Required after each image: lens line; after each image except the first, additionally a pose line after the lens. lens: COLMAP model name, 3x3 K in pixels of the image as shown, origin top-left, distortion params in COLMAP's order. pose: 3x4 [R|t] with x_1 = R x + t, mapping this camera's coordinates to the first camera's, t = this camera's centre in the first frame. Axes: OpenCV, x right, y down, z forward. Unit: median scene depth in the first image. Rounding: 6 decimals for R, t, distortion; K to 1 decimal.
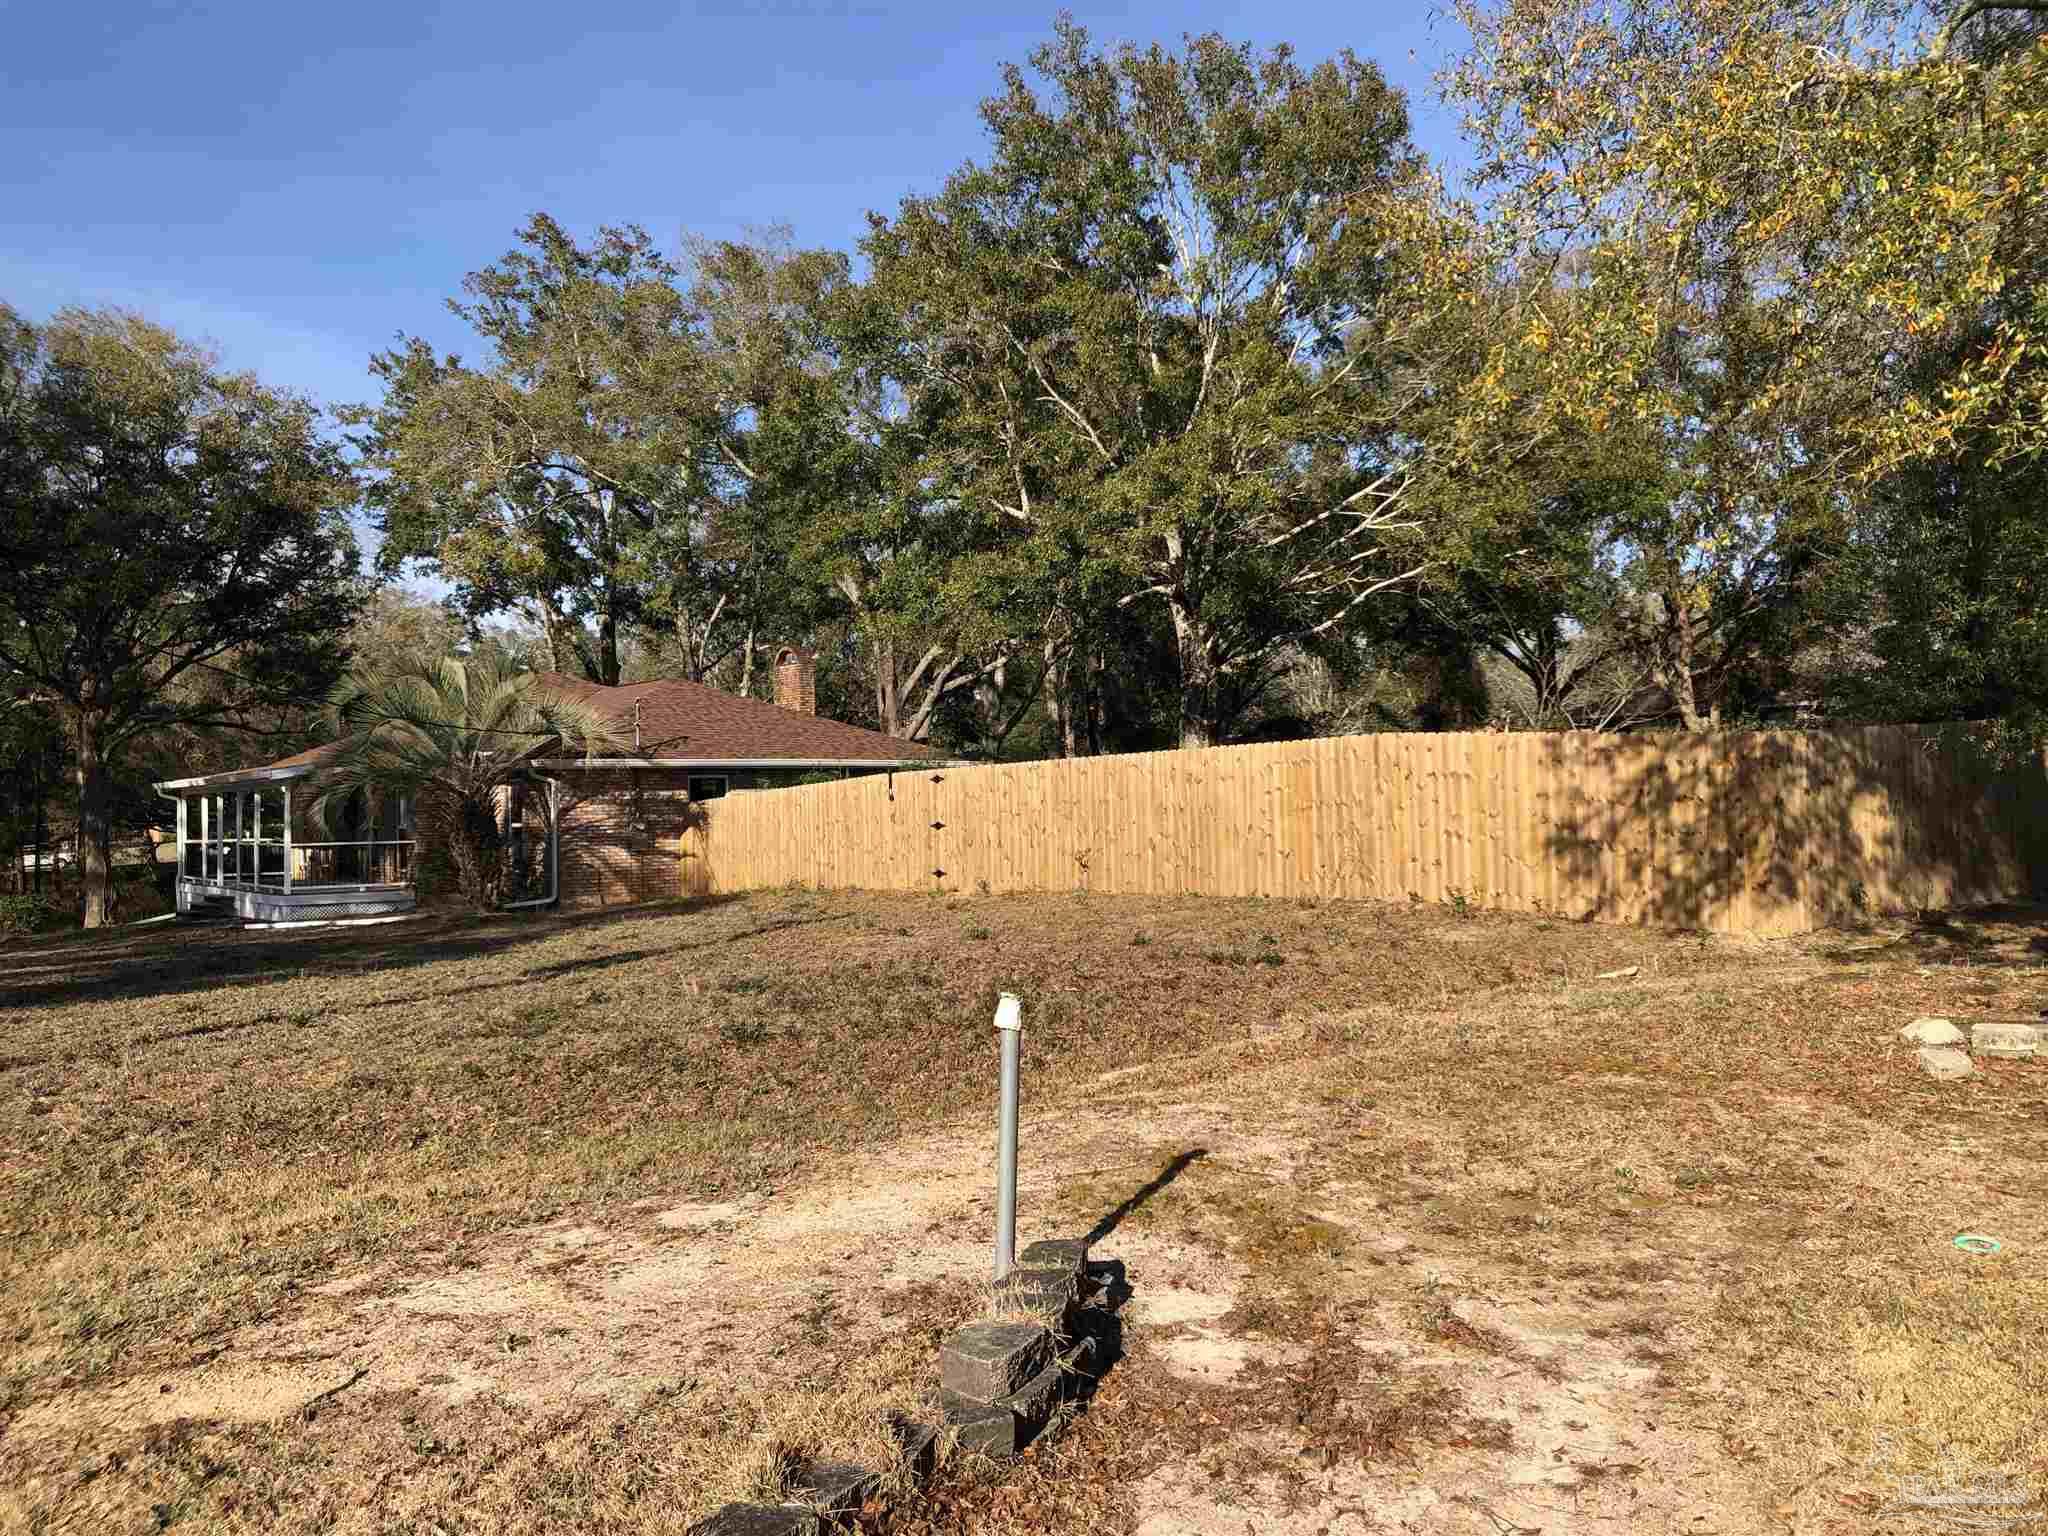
lens RADIAL K [[1649.6, 0, 1031.7], [0, 1649.6, 750.5], [0, 0, 1]] dist [-0.025126, 0.004500]
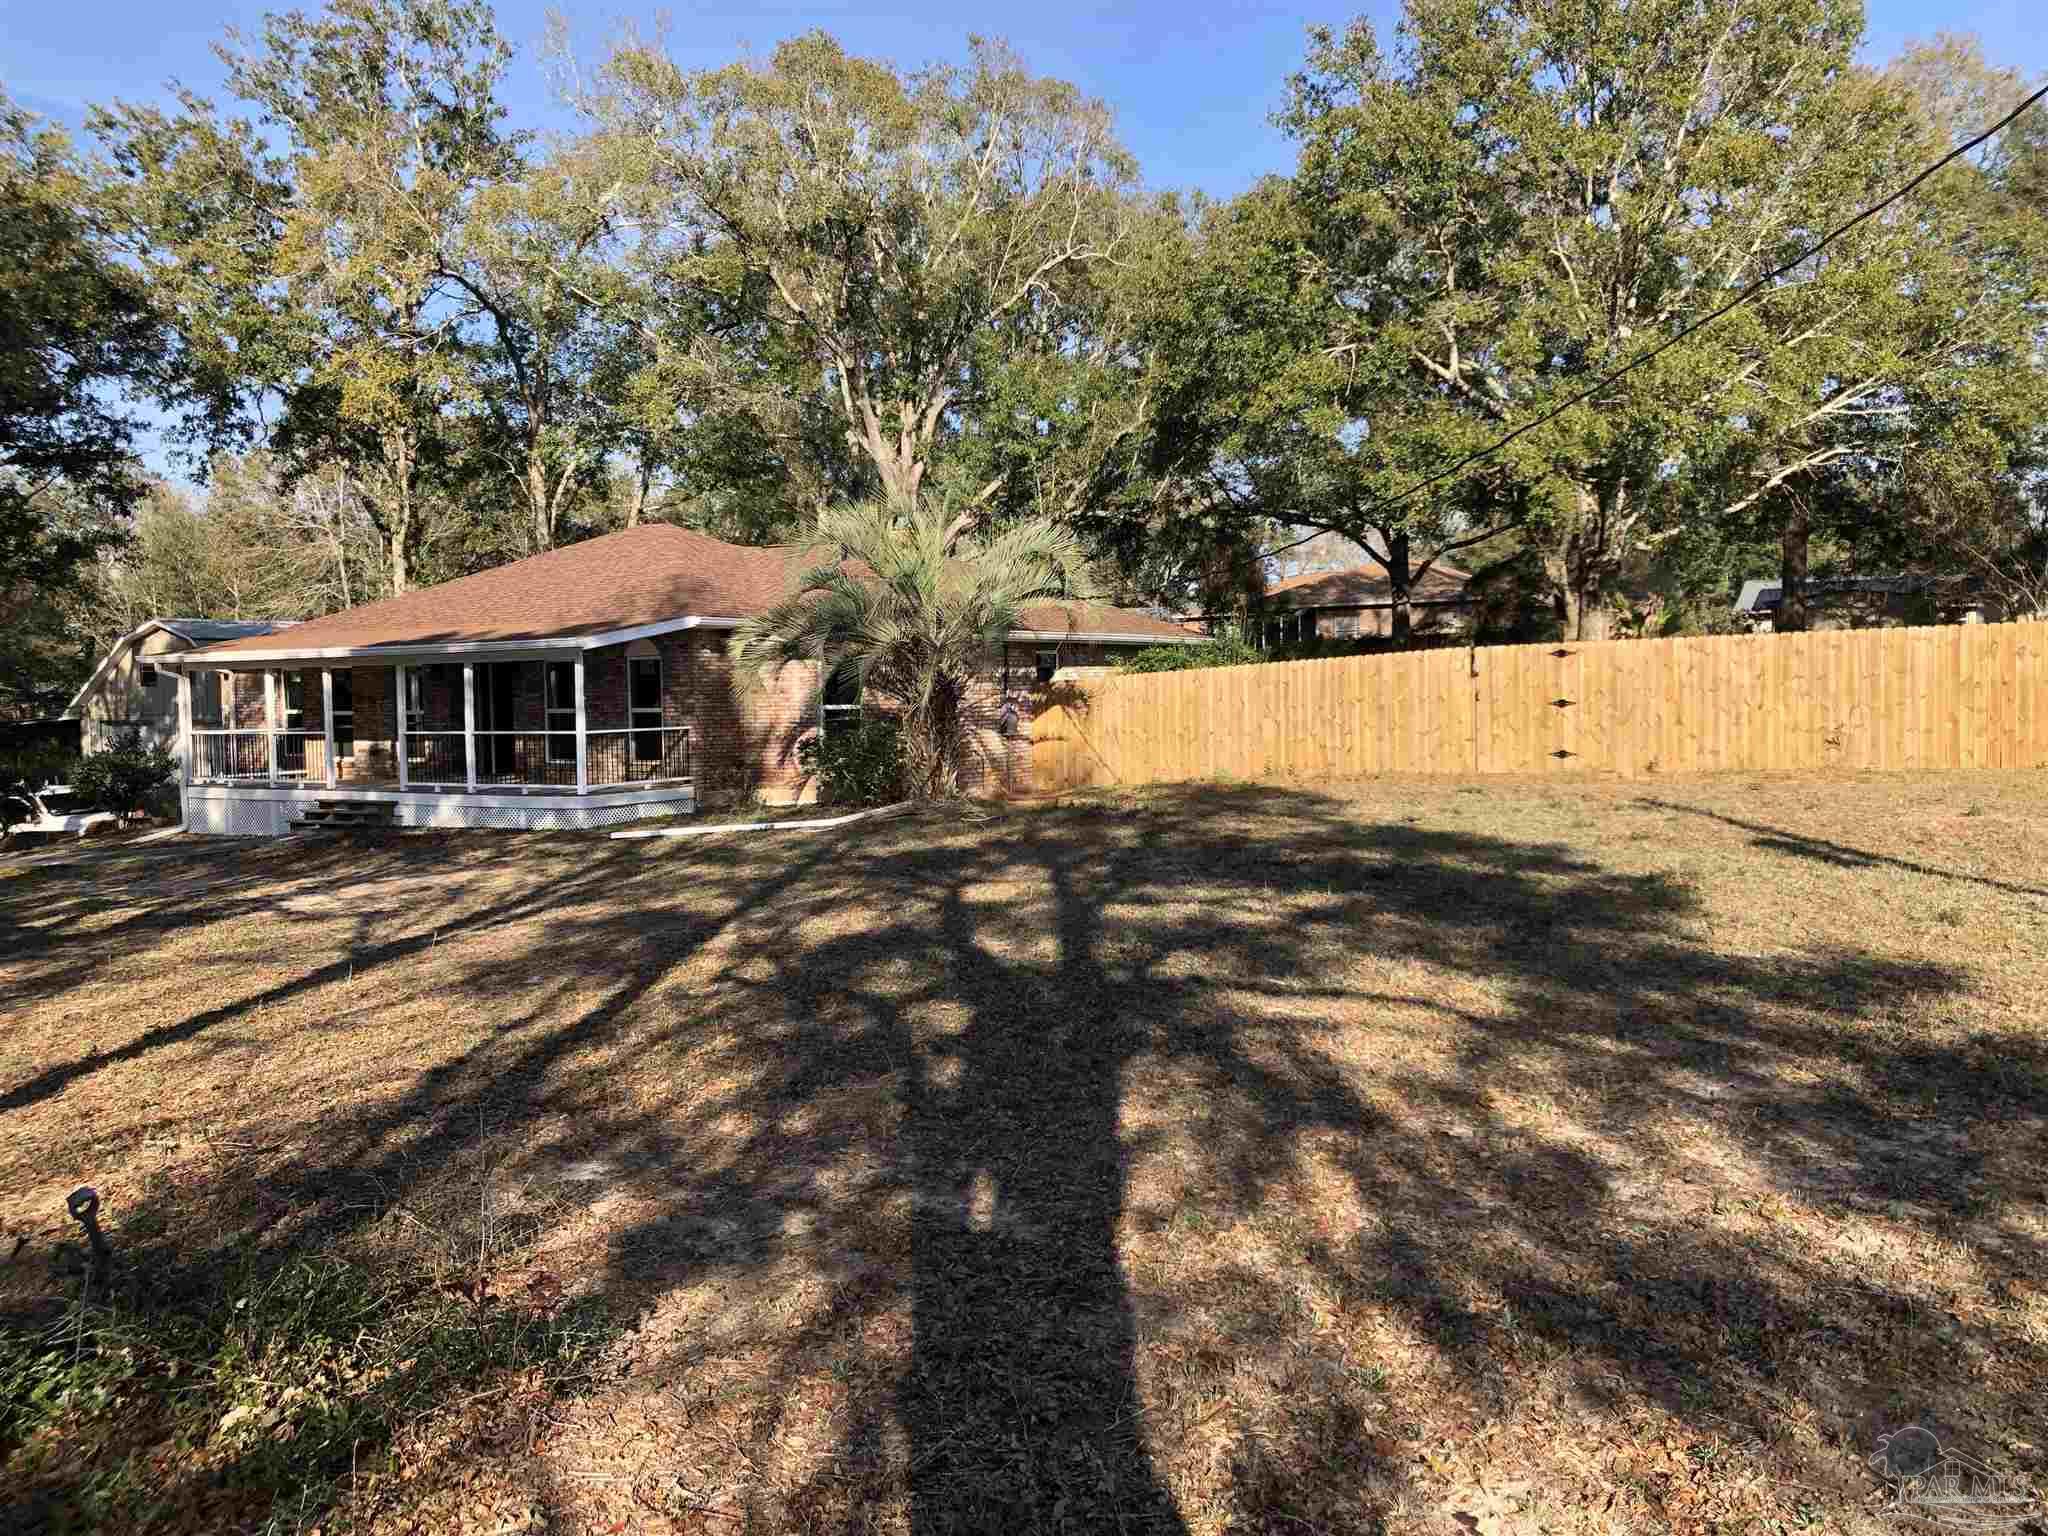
lens RADIAL K [[1649.6, 0, 1031.7], [0, 1649.6, 750.5], [0, 0, 1]] dist [-0.025126, 0.004500]
pose [[0.931027, -0.014183, 0.364674, -0.552604], [-0.011634, 0.997583, 0.068500, 0.009545], [-0.364764, -0.068019, 0.928612, 0.192905]]
